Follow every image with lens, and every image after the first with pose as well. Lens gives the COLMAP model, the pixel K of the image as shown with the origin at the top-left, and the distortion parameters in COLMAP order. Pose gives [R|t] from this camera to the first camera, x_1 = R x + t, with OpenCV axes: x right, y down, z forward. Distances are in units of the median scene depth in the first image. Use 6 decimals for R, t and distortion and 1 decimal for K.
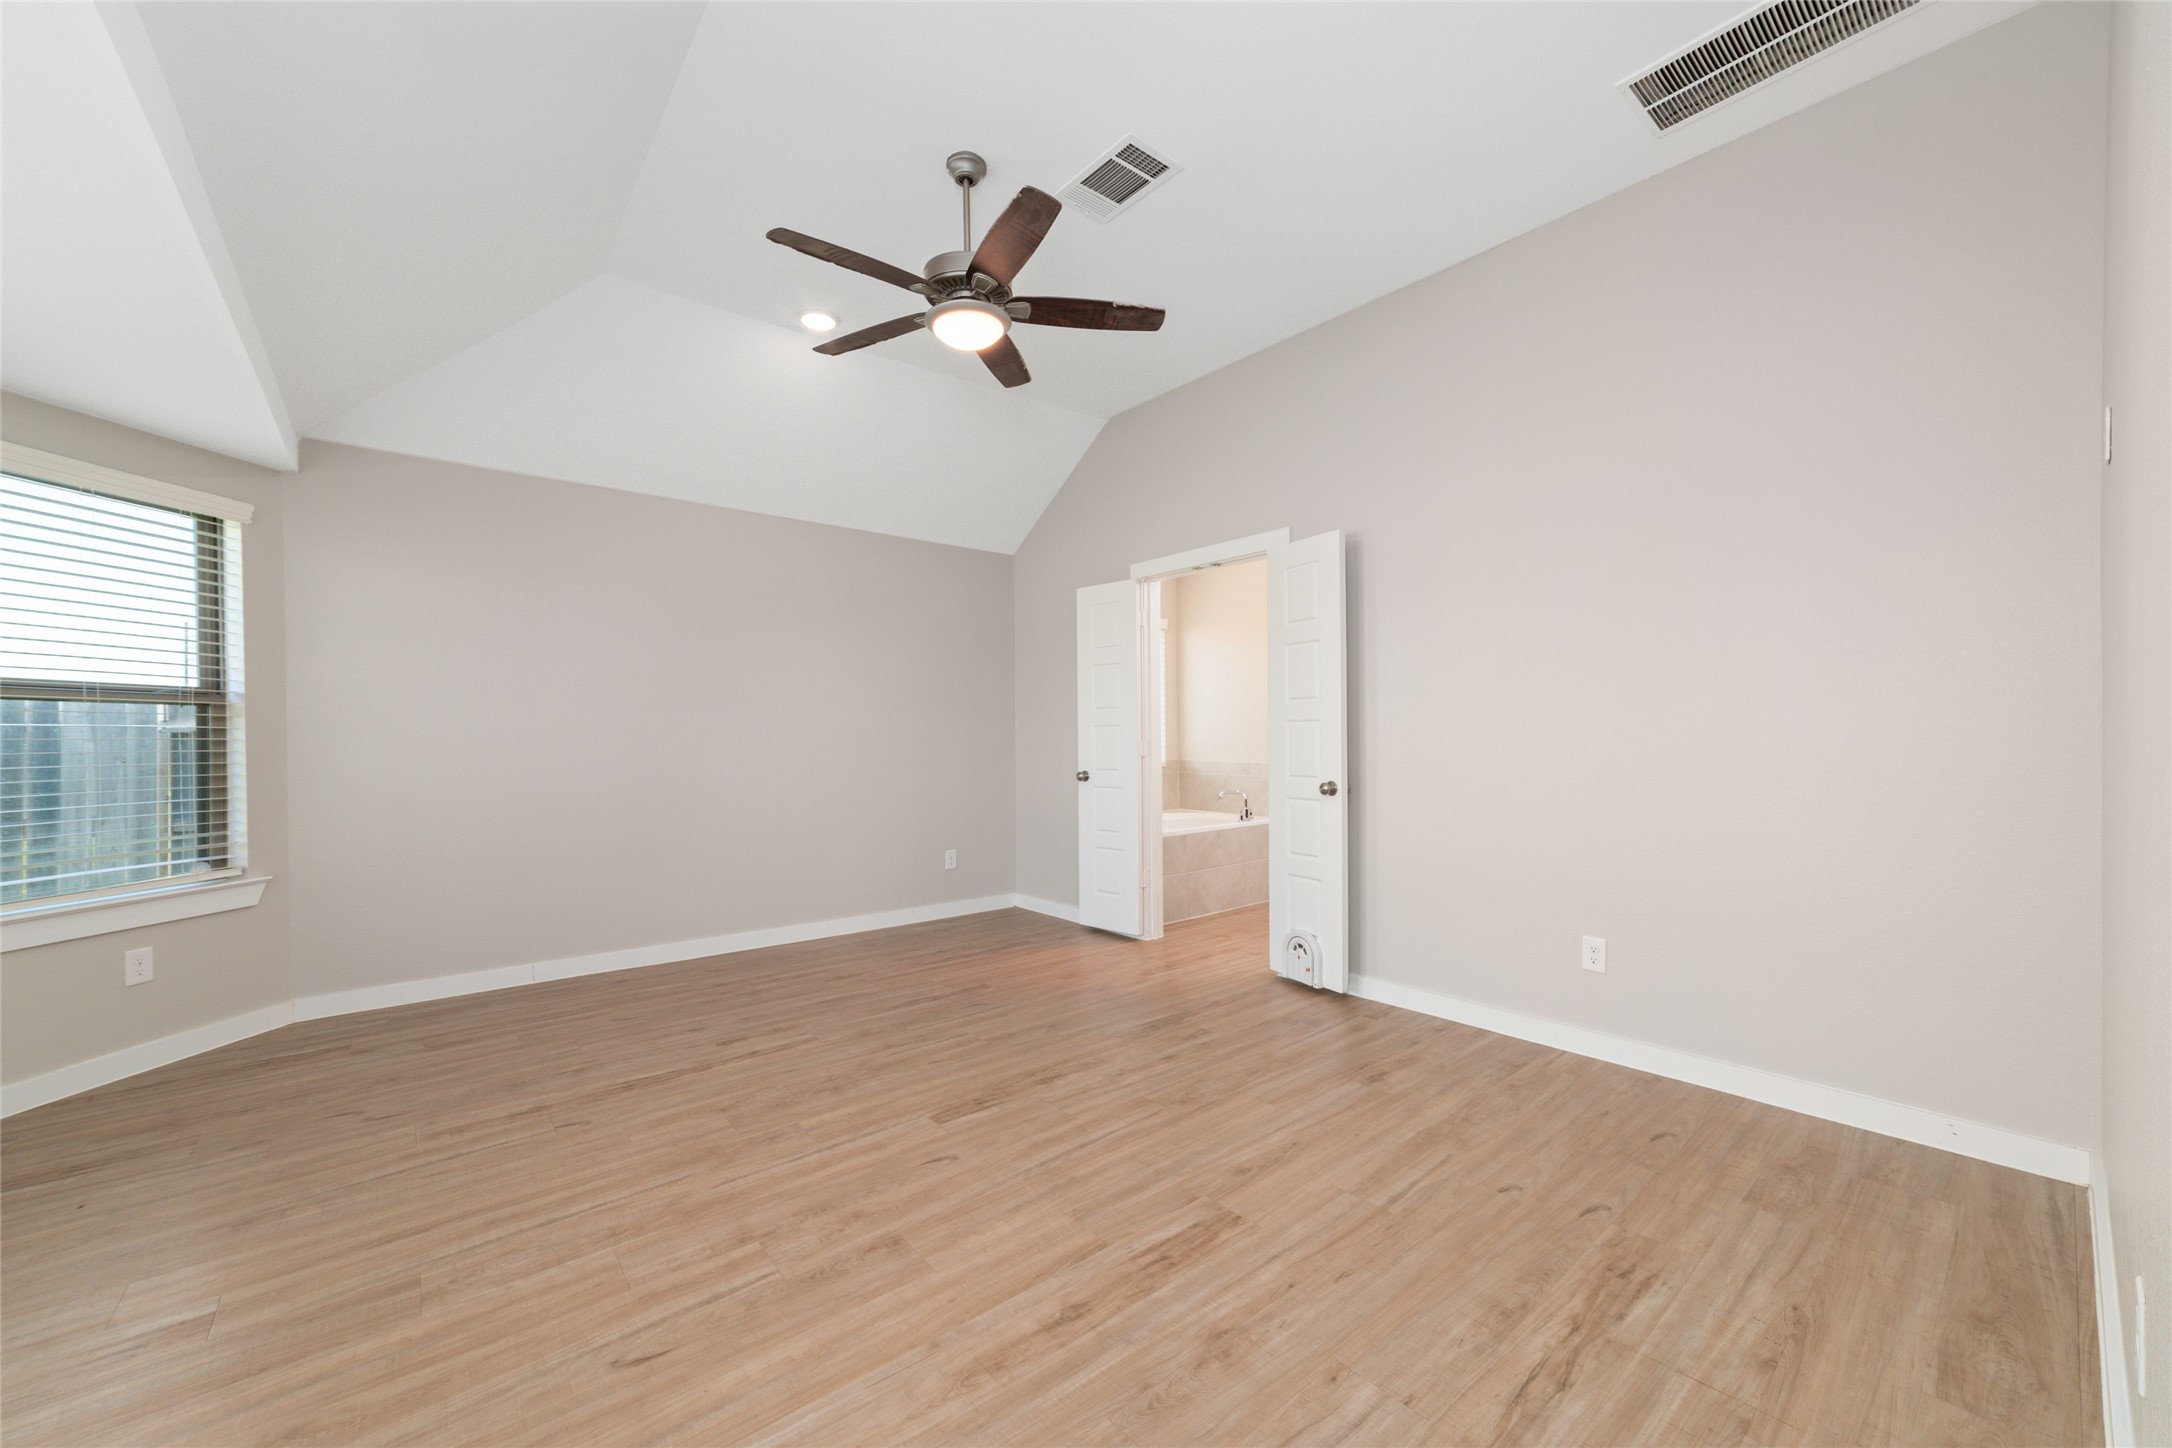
lens RADIAL K [[830.3, 0, 1089.6], [0, 830.3, 735.8], [0, 0, 1]] dist [-0.013272, 0.004319]
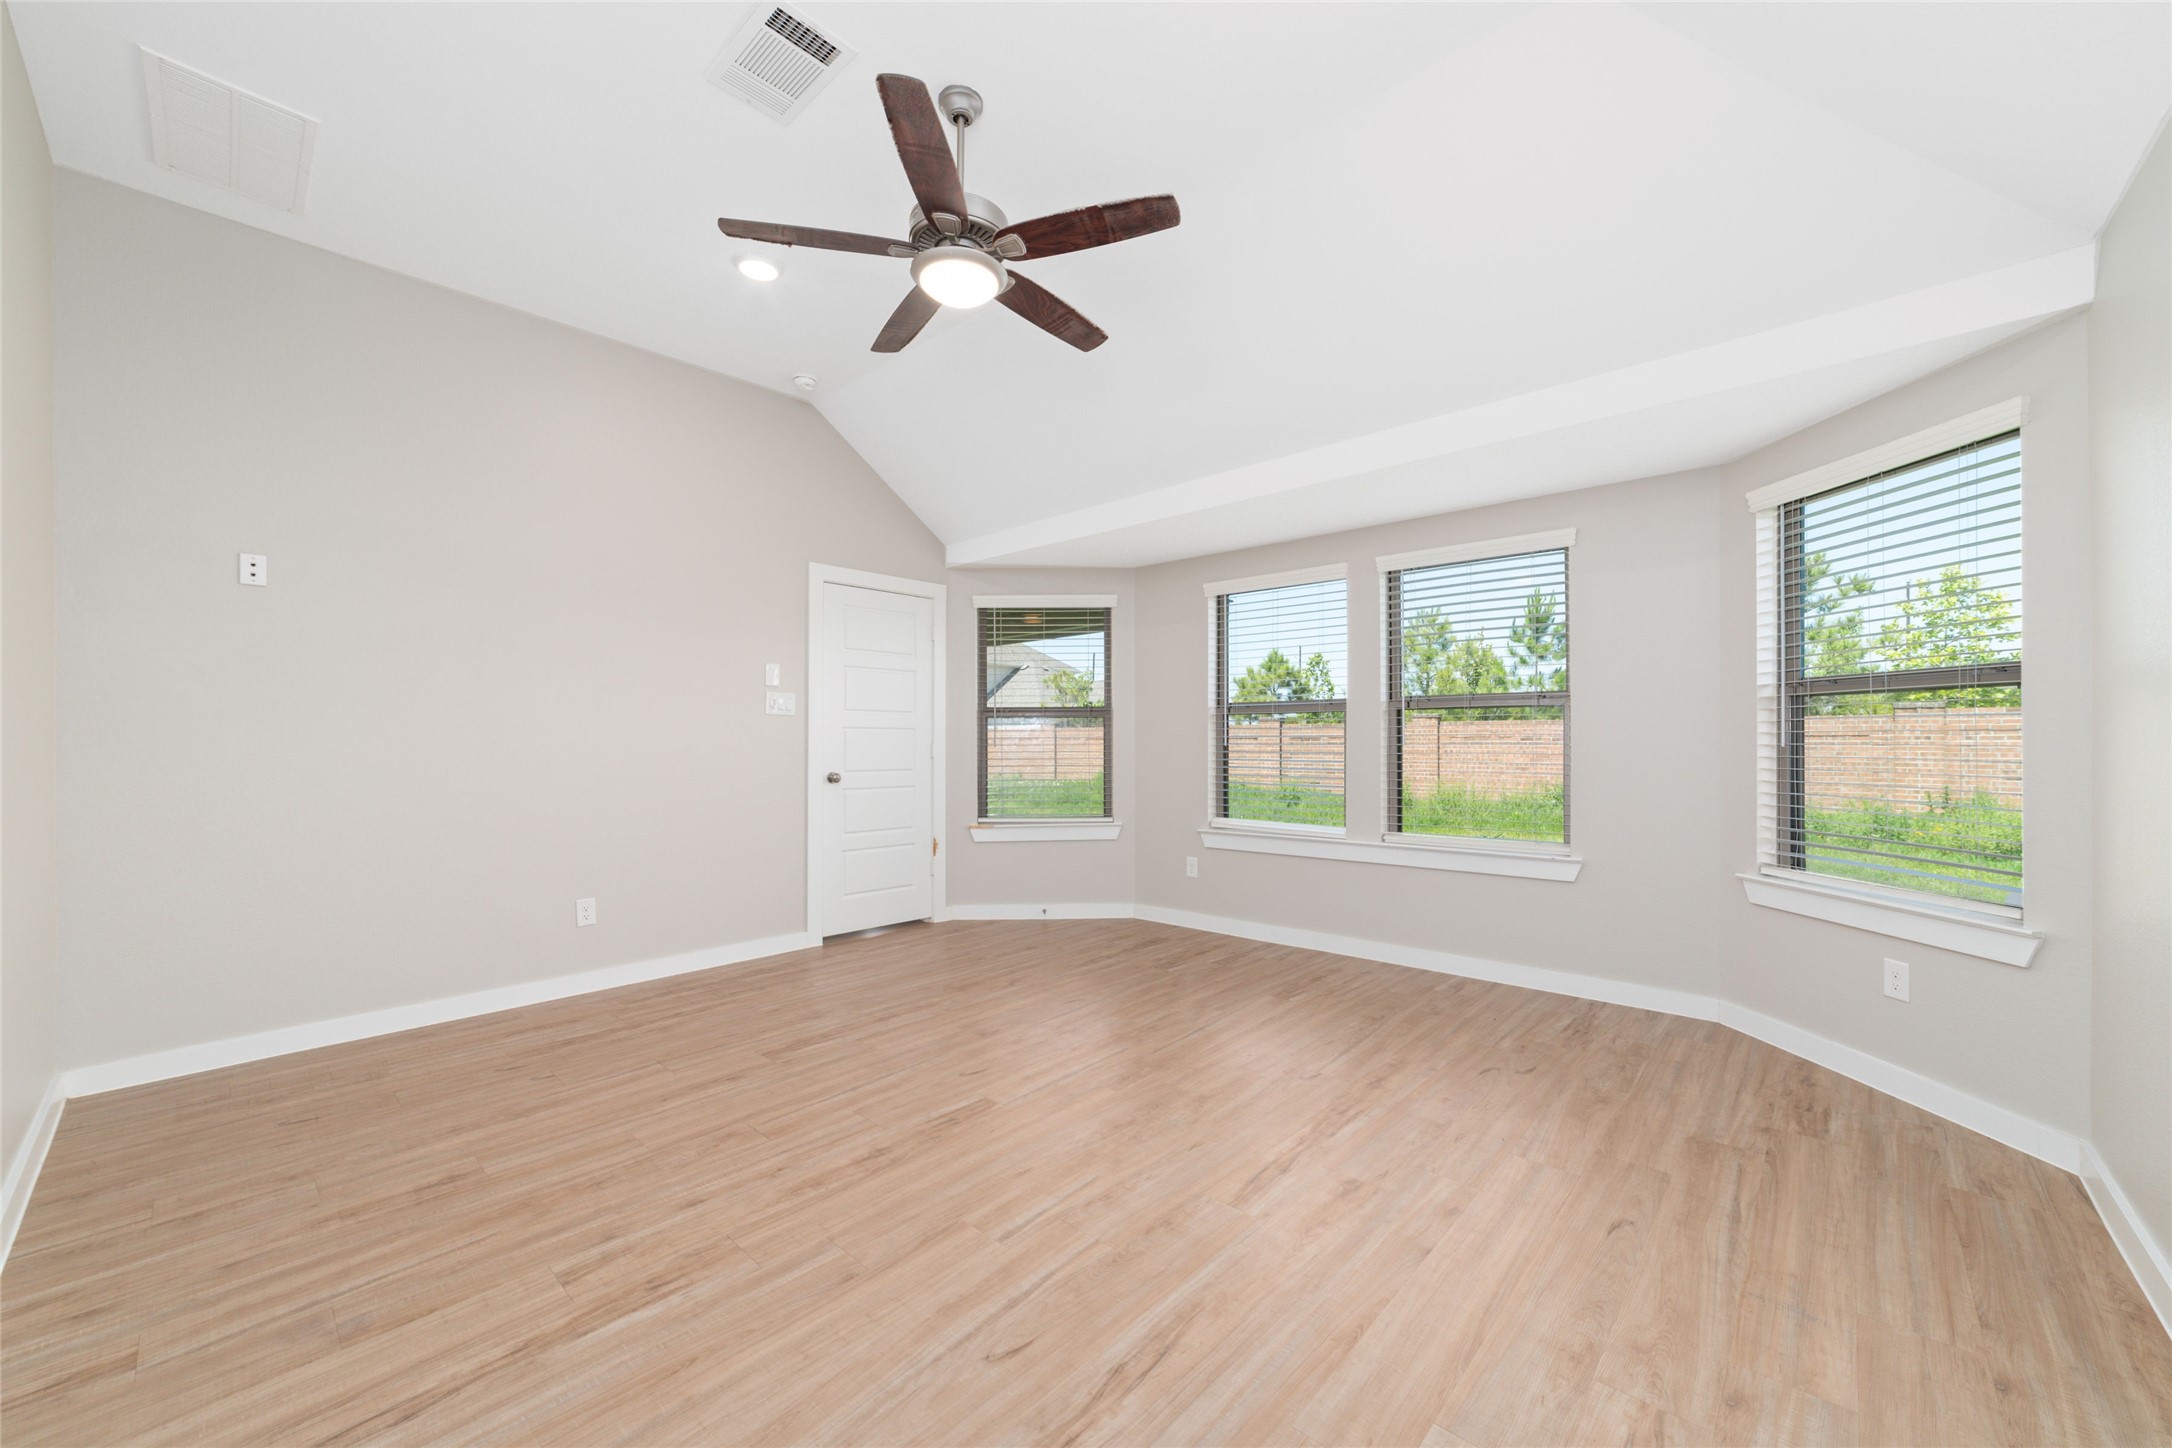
lens RADIAL K [[830.3, 0, 1085.3], [0, 830.3, 730.8], [0, 0, 1]] dist [-0.013272, 0.004319]
pose [[-0.992009, 0.012182, -0.125578, -0.158536], [0.013257, 0.999882, -0.007727, 0.000759], [0.125469, -0.009330, -0.992054, 1.829927]]
